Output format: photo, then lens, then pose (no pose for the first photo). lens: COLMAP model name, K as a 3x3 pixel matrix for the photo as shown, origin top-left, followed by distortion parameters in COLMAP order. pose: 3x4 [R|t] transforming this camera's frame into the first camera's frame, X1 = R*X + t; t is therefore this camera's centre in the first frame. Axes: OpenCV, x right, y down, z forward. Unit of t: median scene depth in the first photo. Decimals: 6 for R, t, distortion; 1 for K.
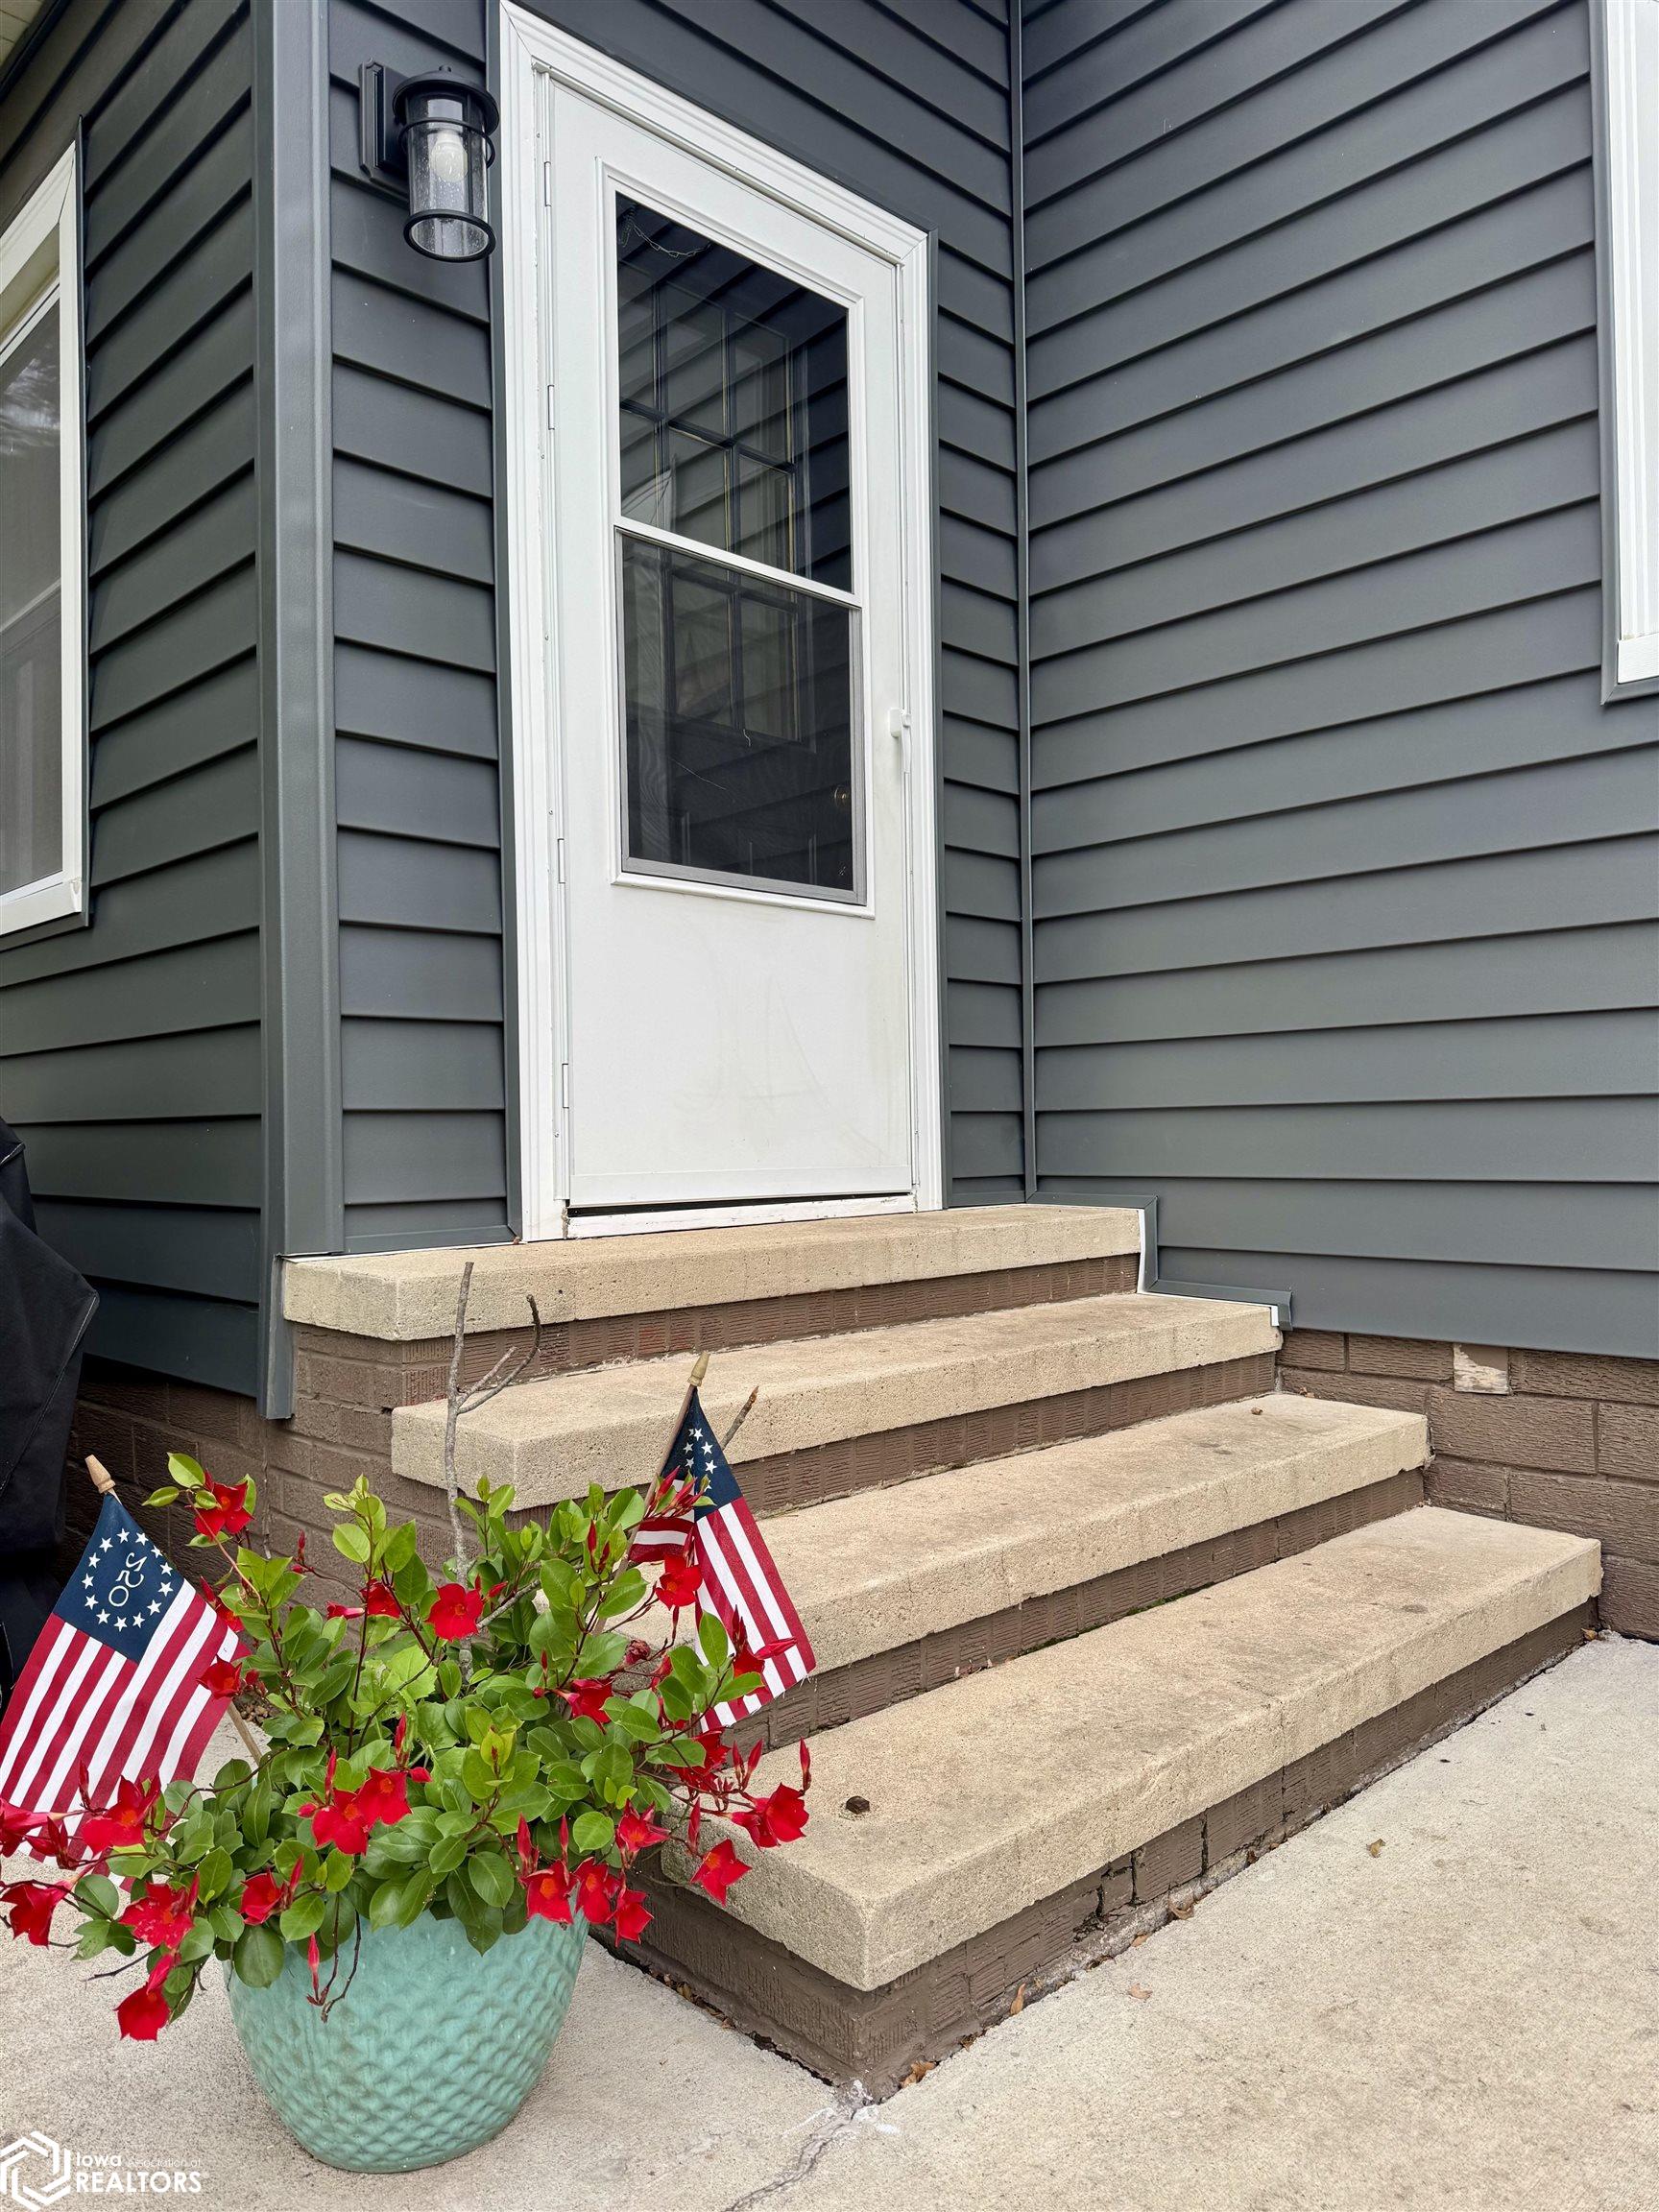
lens RADIAL K [[1538.7, 0, 829.5], [0, 1538.7, 1106.0], [0, 0, 1]] dist [0.021710, -0.004104]
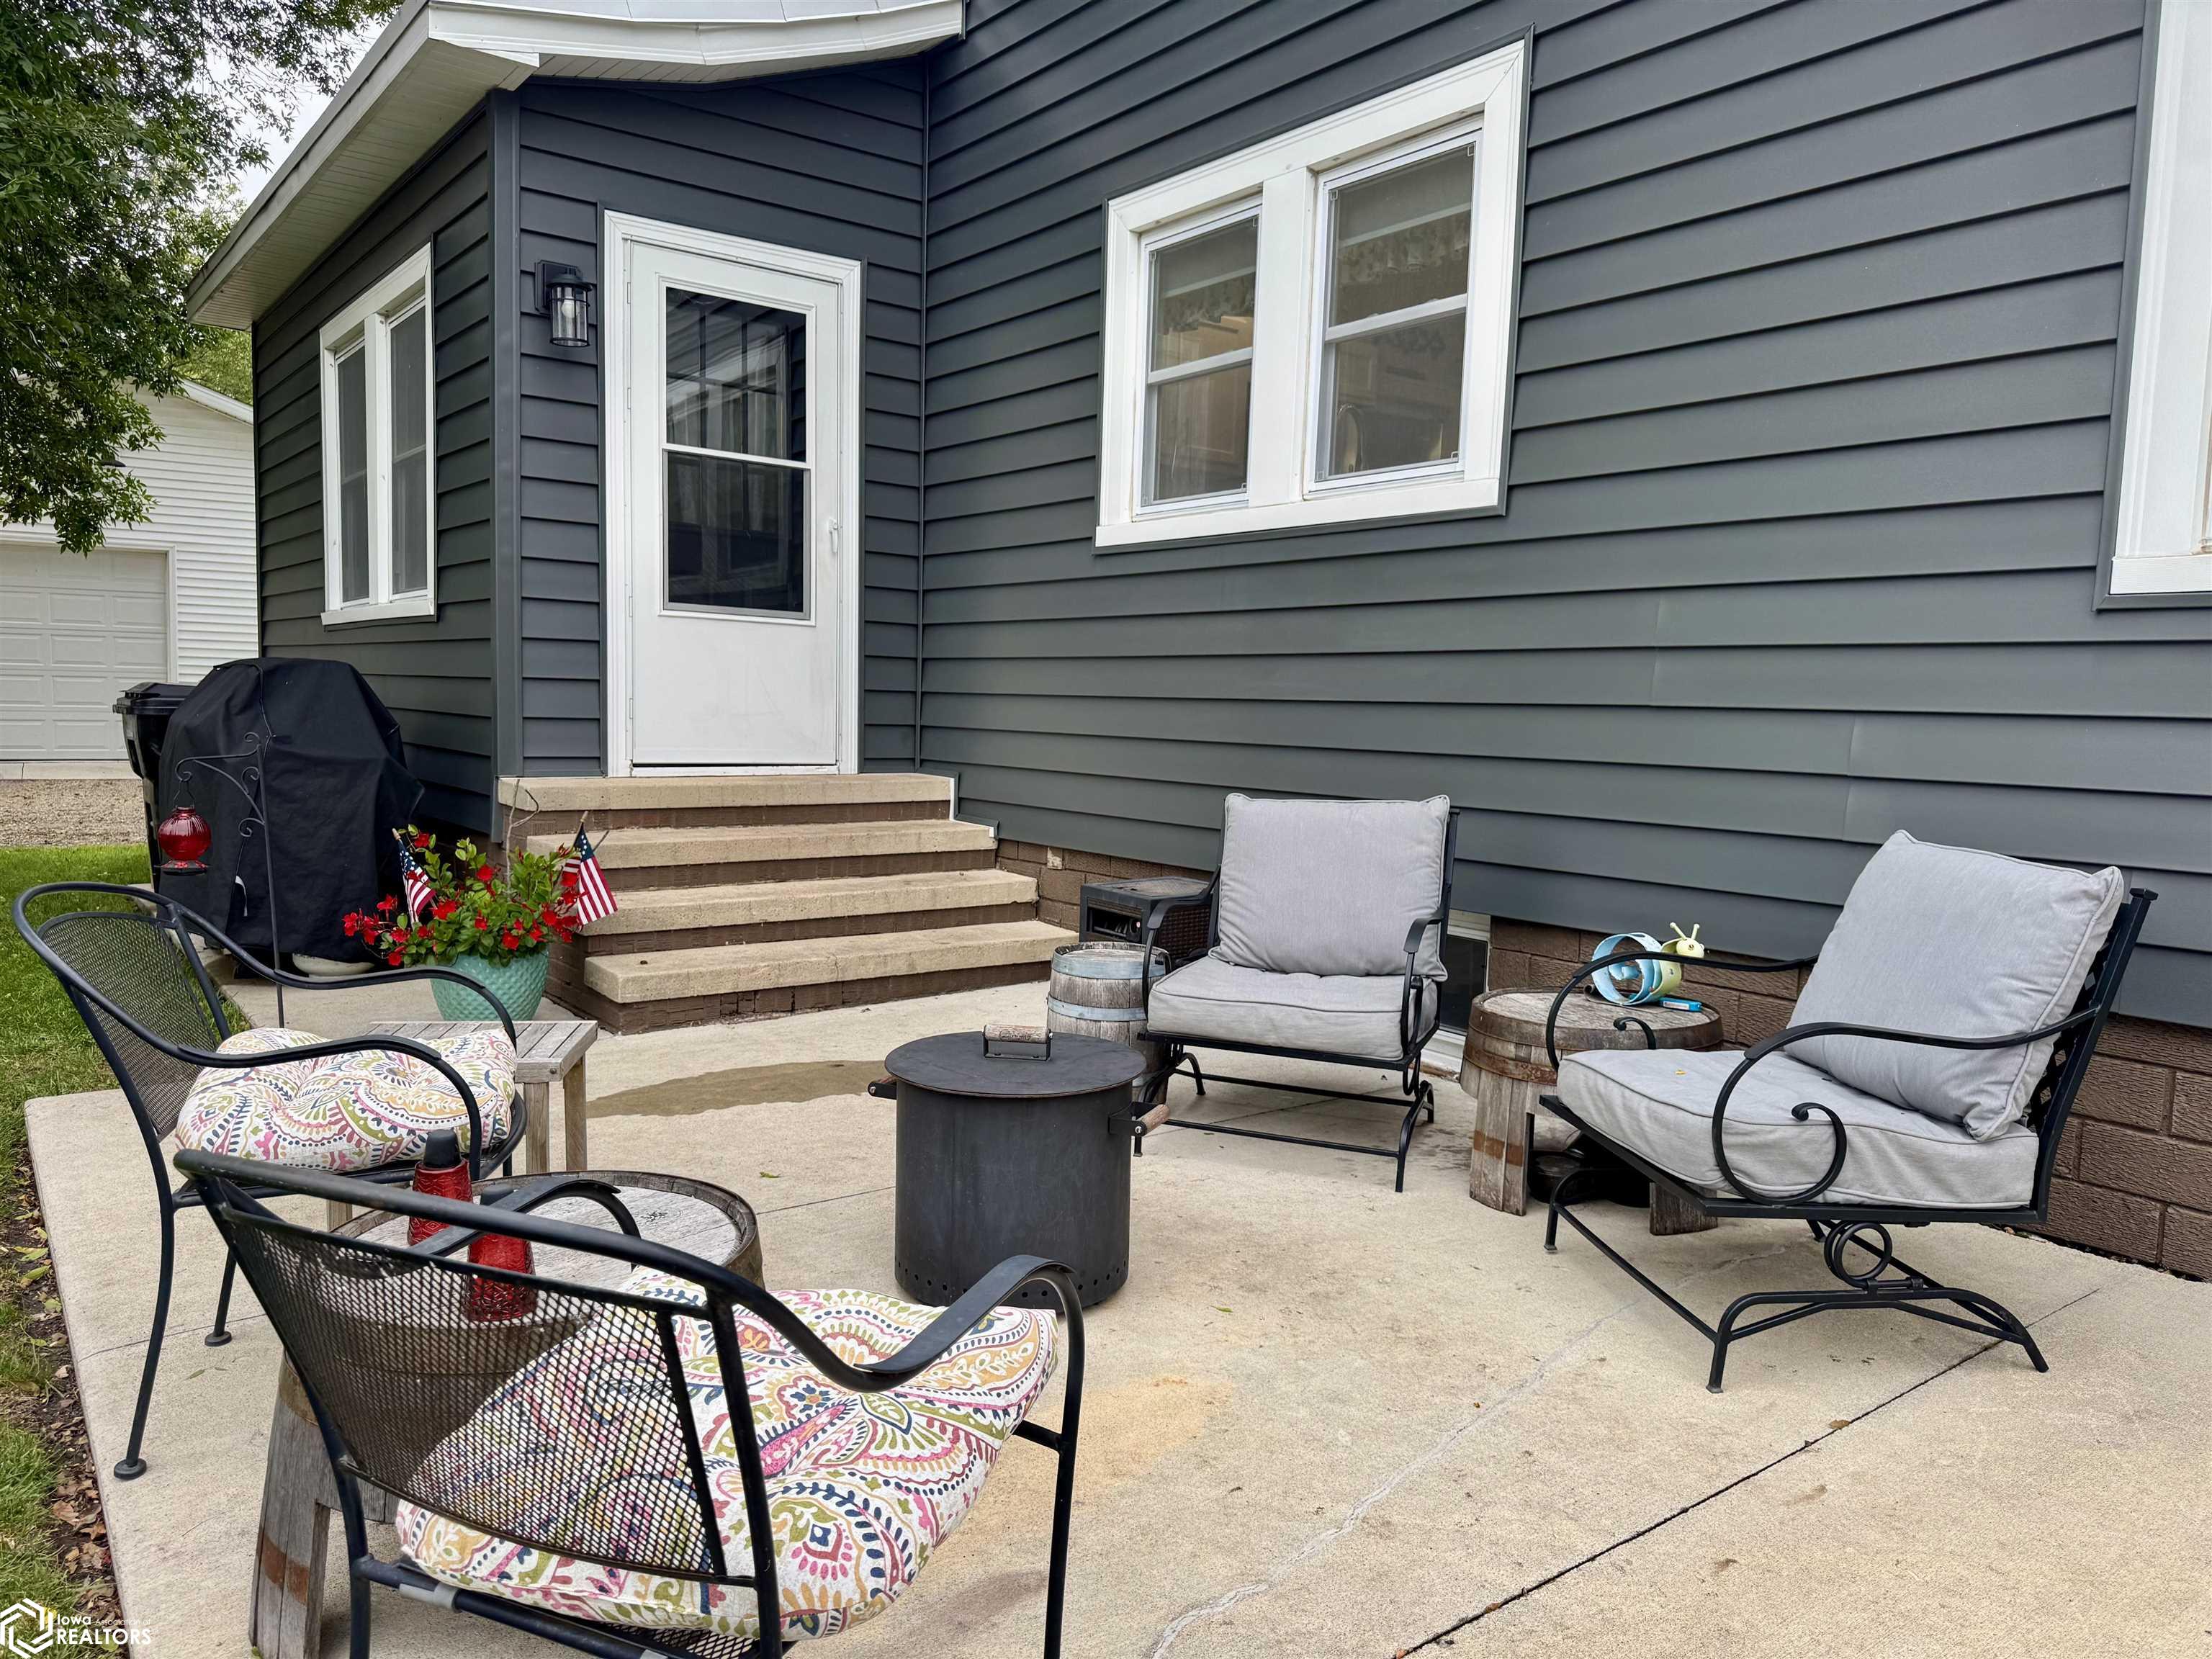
lens RADIAL K [[1538.7, 0, 1106.0], [0, 1538.7, 829.5], [0, 0, 1]] dist [0.021710, -0.004104]
pose [[0.992112, 0.048577, -0.115558, 0.727623], [-0.037363, 0.994553, 0.097309, -0.076396], [0.119656, -0.092224, 0.988523, -1.070622]]
